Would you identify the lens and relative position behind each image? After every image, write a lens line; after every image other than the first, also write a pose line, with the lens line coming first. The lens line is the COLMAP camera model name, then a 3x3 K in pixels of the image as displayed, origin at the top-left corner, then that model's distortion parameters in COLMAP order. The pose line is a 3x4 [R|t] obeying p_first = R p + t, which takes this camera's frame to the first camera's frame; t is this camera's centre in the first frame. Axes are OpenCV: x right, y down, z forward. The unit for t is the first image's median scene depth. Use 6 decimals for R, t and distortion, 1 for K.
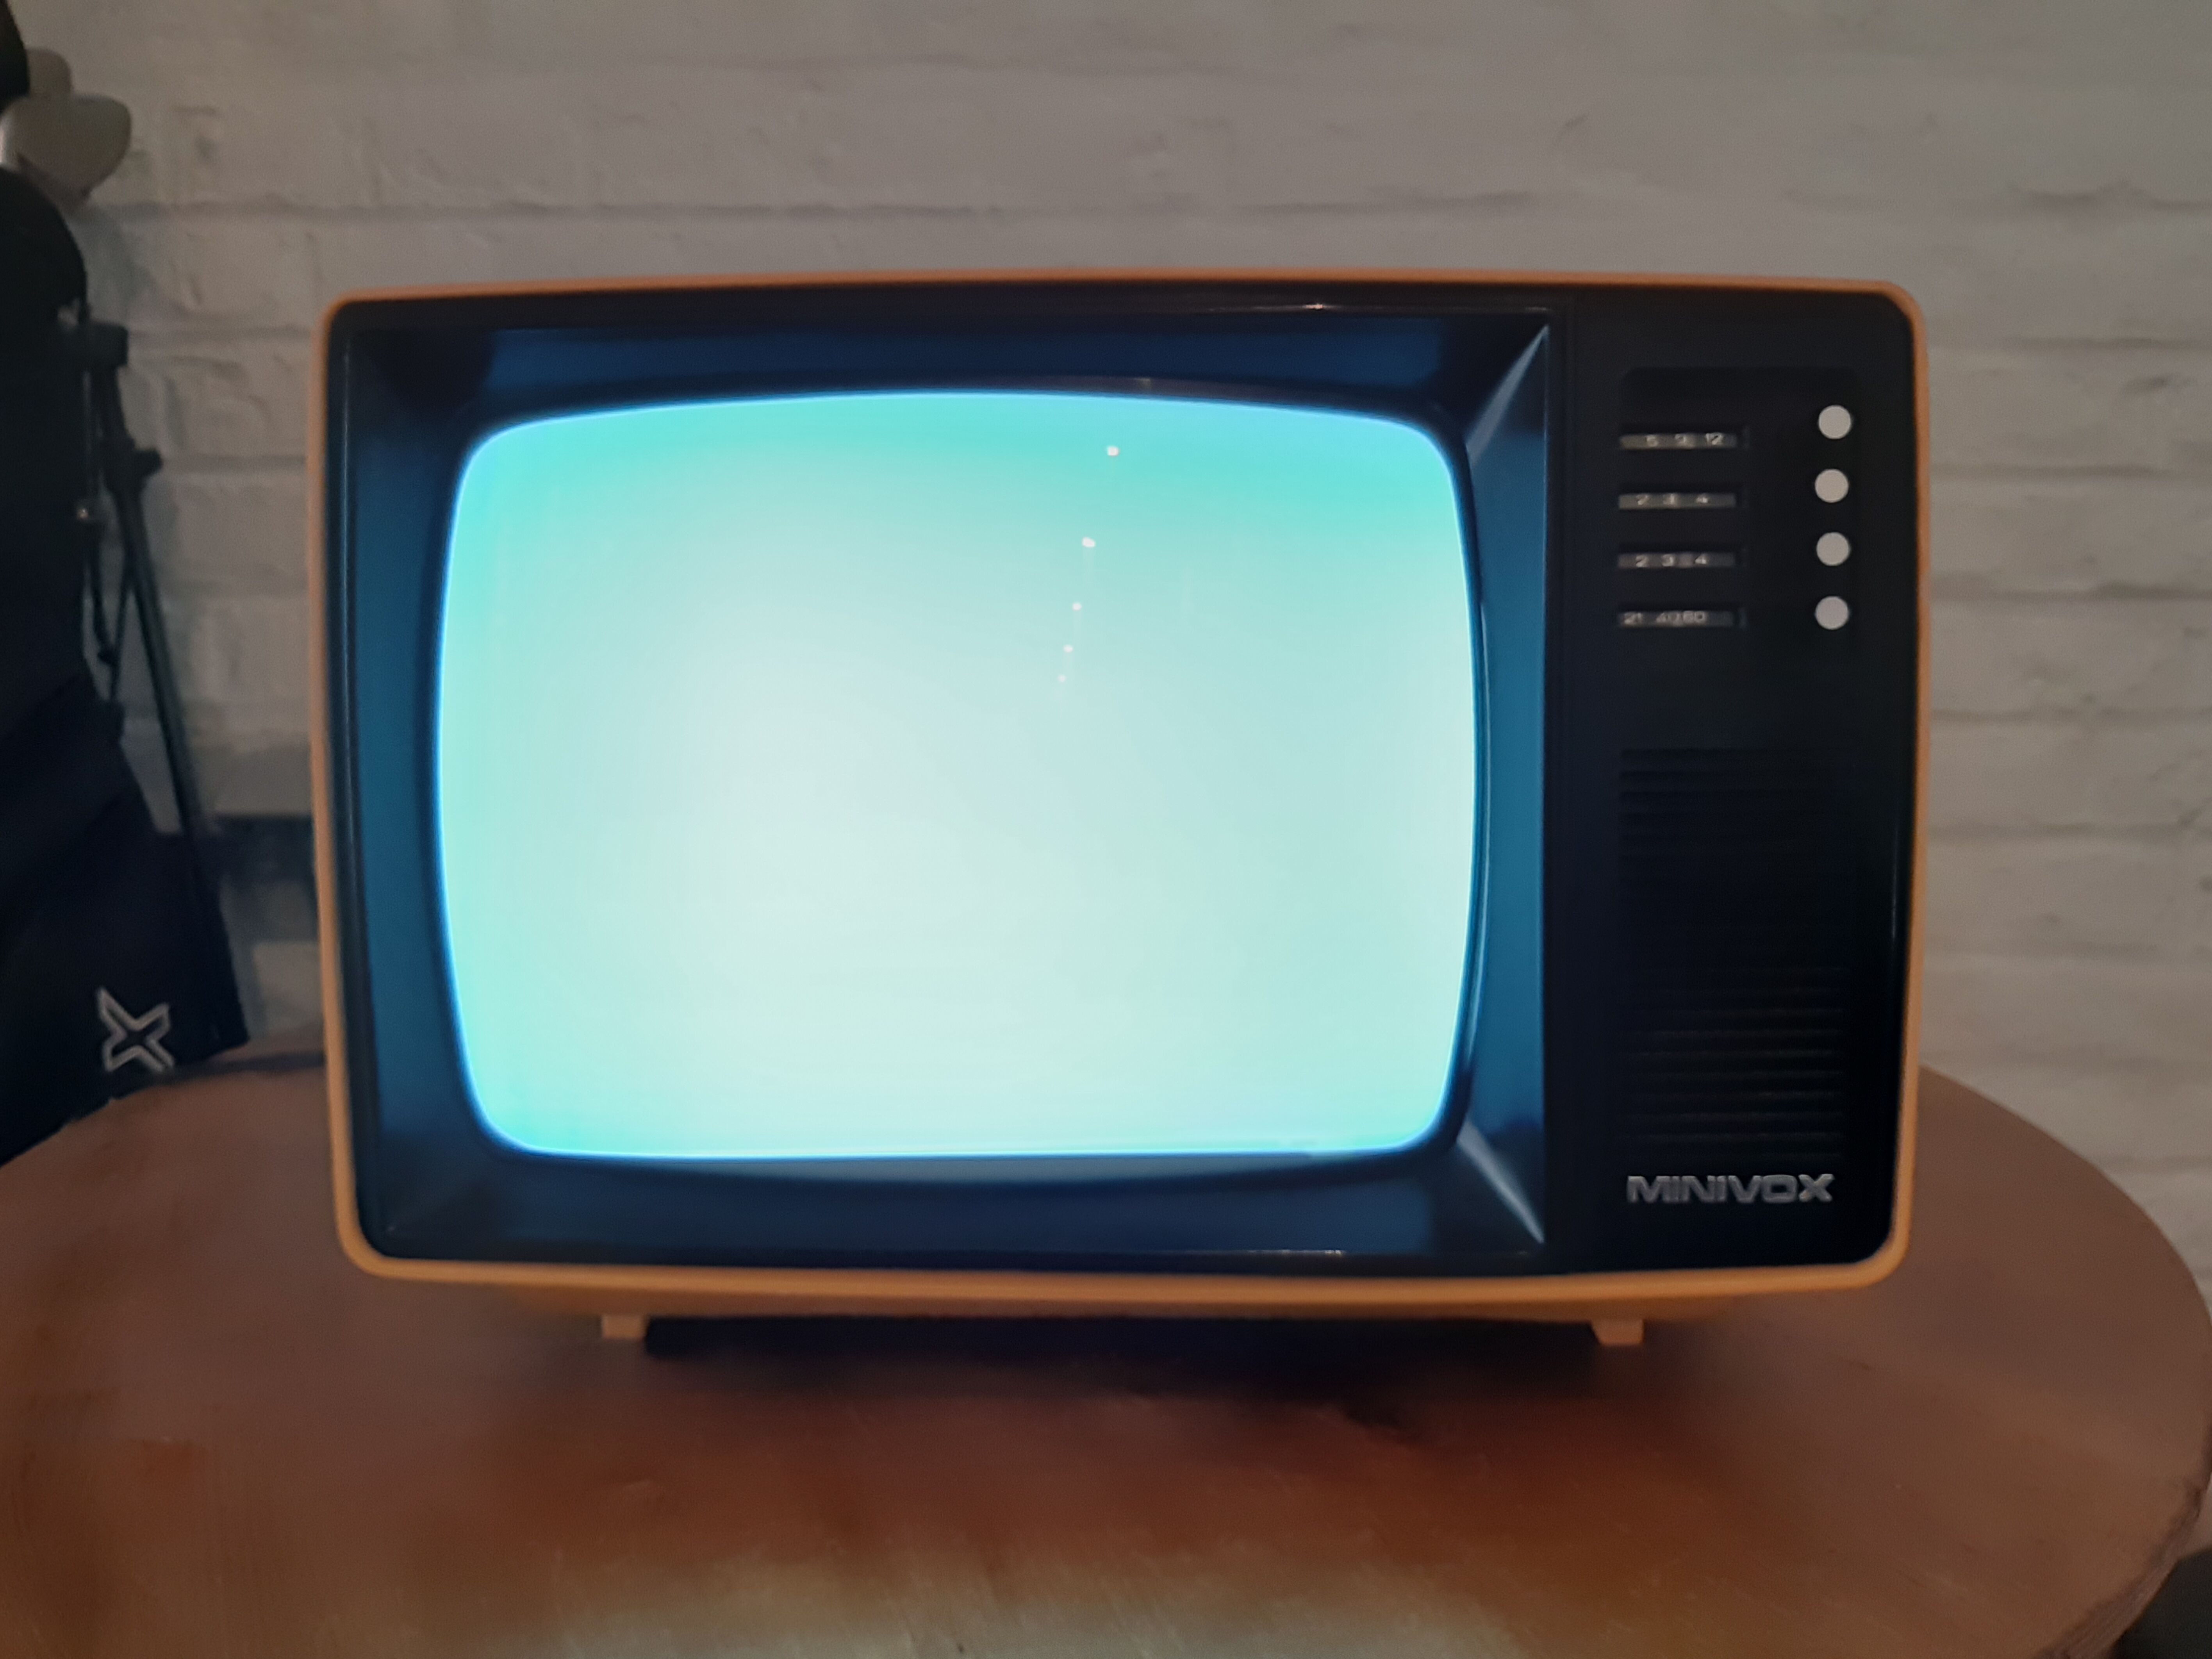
lens RADIAL K [[1814.8, 0, 1106.0], [0, 1814.8, 829.5], [0, 0, 1]] dist [0.092051, -0.173193]
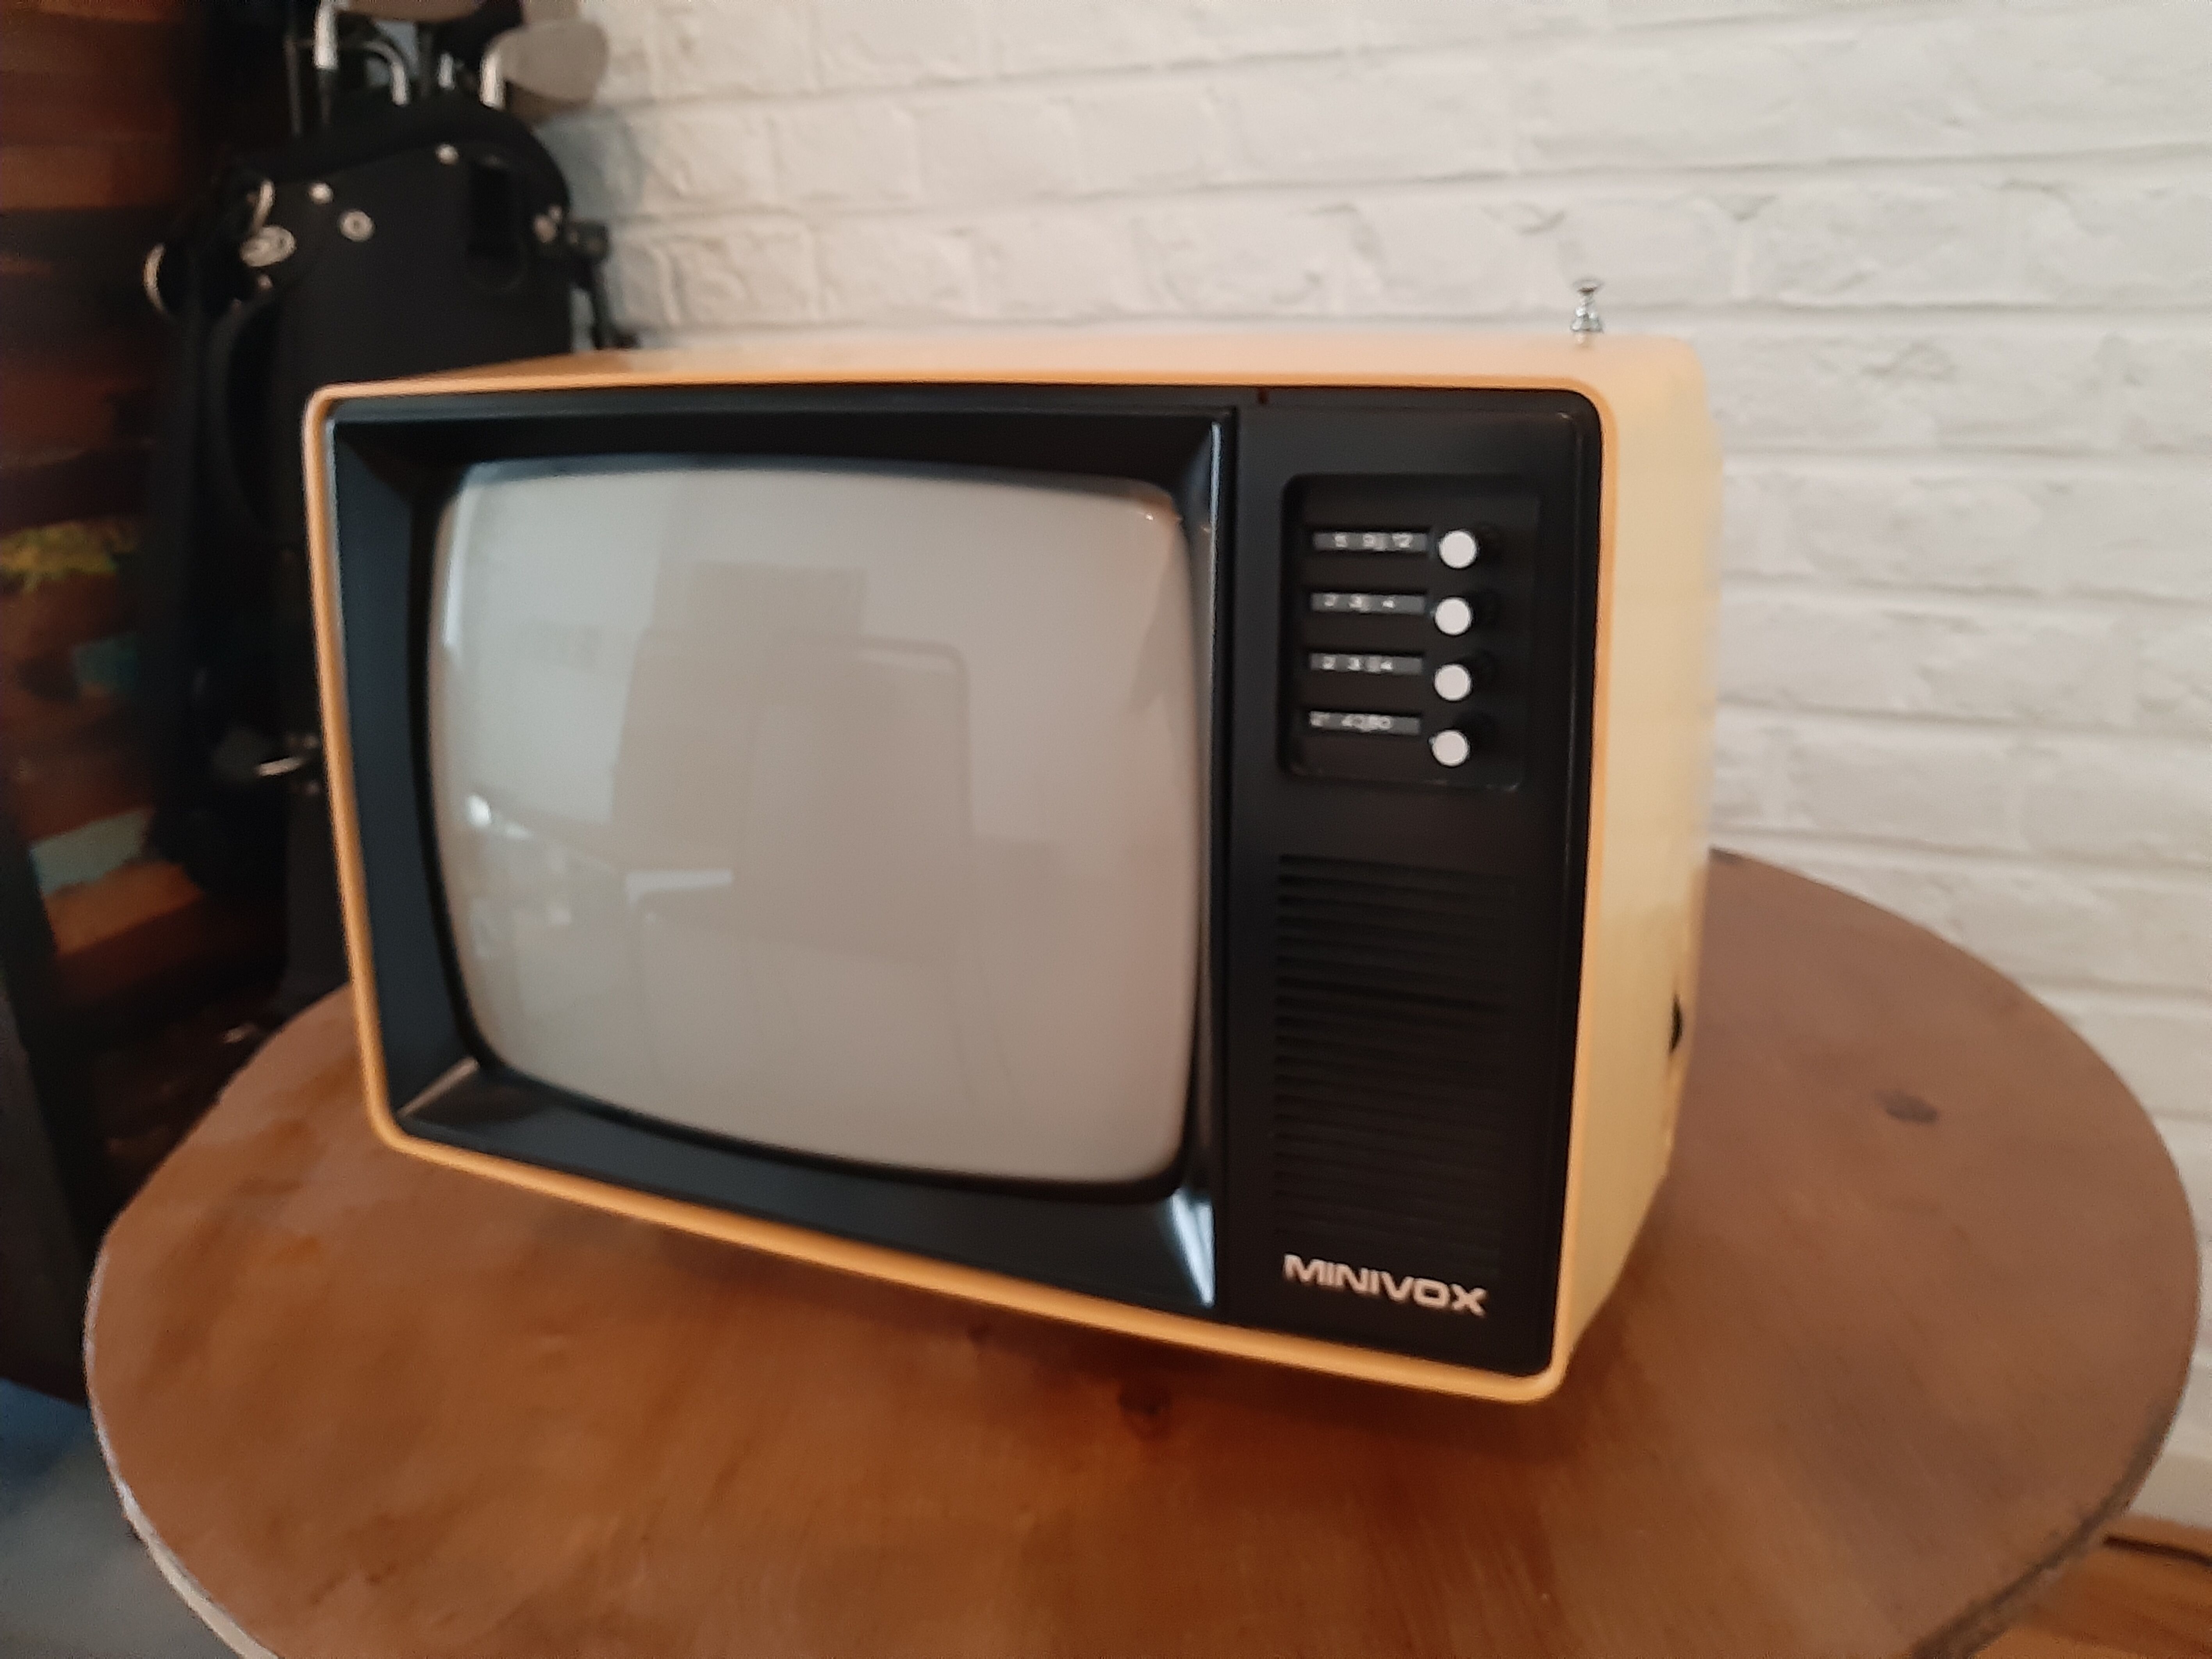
lens RADIAL K [[1814.8, 0, 1106.0], [0, 1814.8, 829.5], [0, 0, 1]] dist [0.092051, -0.173193]
pose [[0.914277, 0.096929, -0.393323, 0.568039], [-0.036460, 0.986701, 0.158407, -0.205250], [0.403446, -0.130487, 0.905651, 0.053617]]
